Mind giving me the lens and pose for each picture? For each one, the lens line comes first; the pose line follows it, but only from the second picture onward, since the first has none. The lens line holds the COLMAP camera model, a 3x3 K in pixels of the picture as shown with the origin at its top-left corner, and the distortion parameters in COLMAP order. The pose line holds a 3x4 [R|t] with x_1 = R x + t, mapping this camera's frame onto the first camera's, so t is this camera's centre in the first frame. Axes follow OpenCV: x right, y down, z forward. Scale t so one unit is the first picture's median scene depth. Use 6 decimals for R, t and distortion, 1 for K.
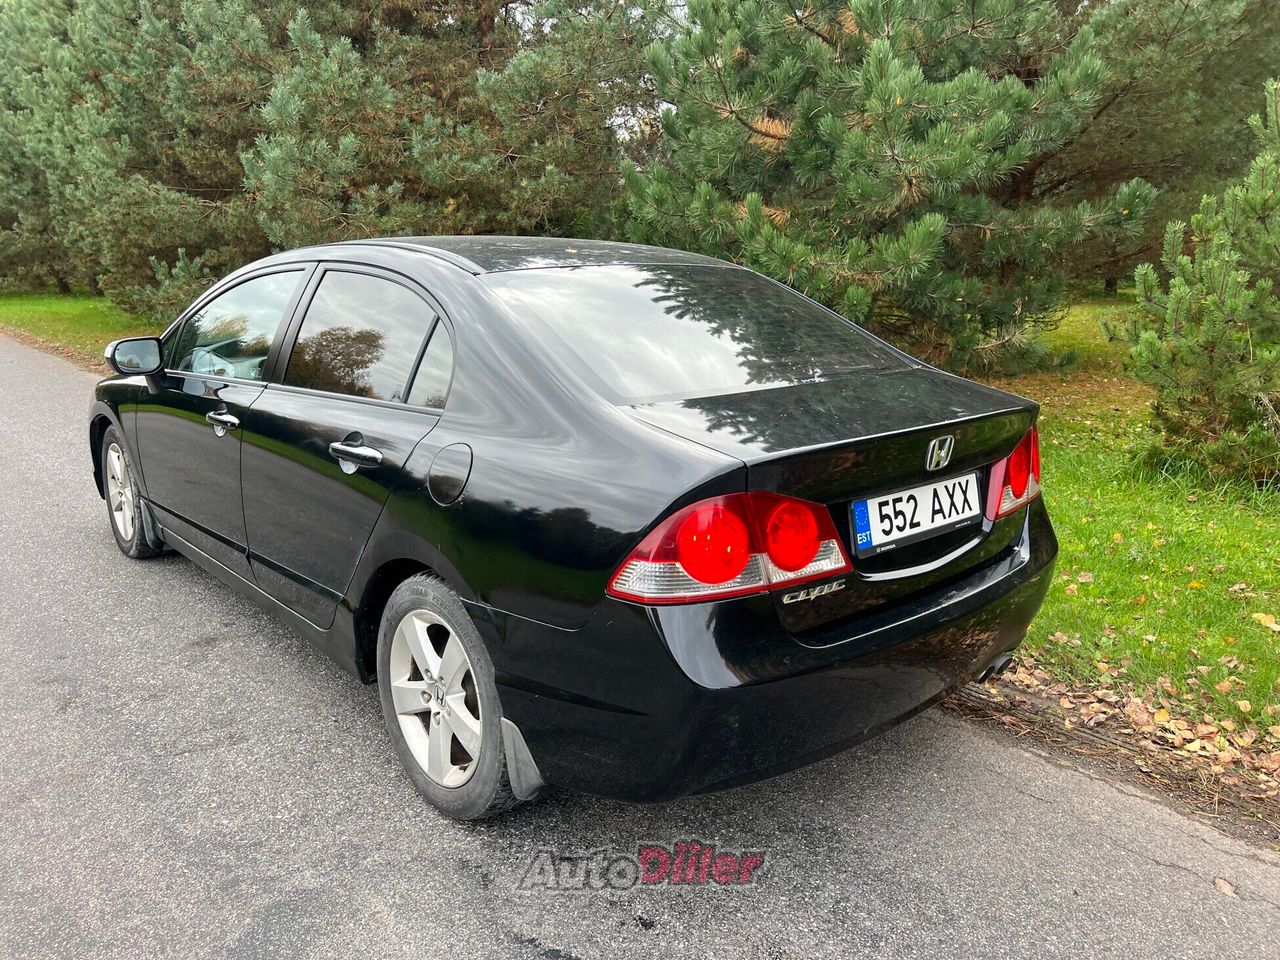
lens RADIAL K [[959.5, 0, 630.3], [0, 959.5, 481.4], [0, 0, 1]] dist [0.054255, -0.053919]
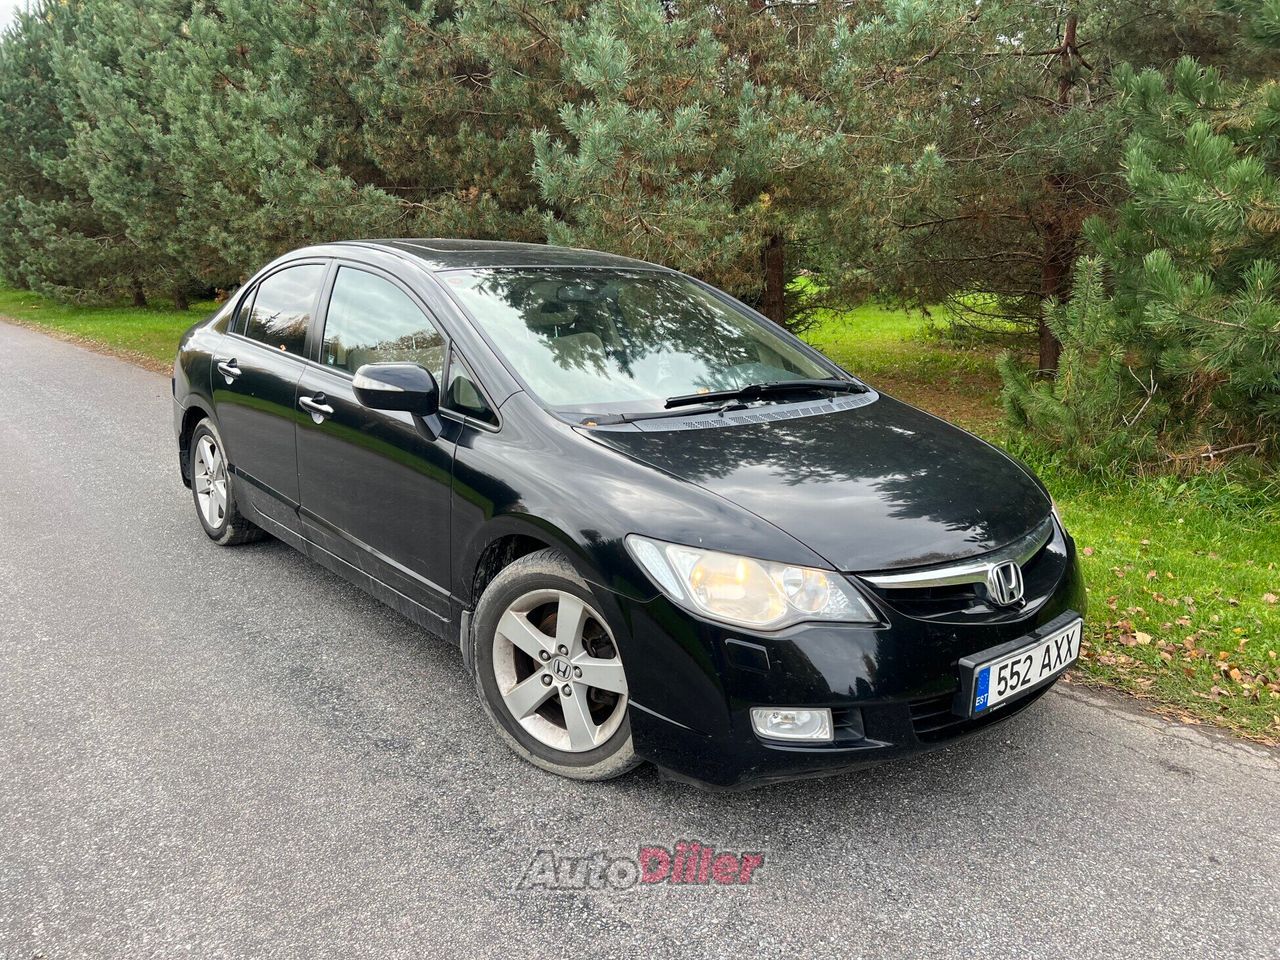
lens RADIAL K [[958.5, 0, 640.0], [0, 958.5, 480.0], [0, 0, 1]] dist [0.054830, -0.057509]
pose [[0.999963, 0.001698, -0.008432, -0.253315], [-0.001771, 0.999961, -0.008621, -0.053790], [0.008417, 0.008636, 0.999927, 0.216419]]
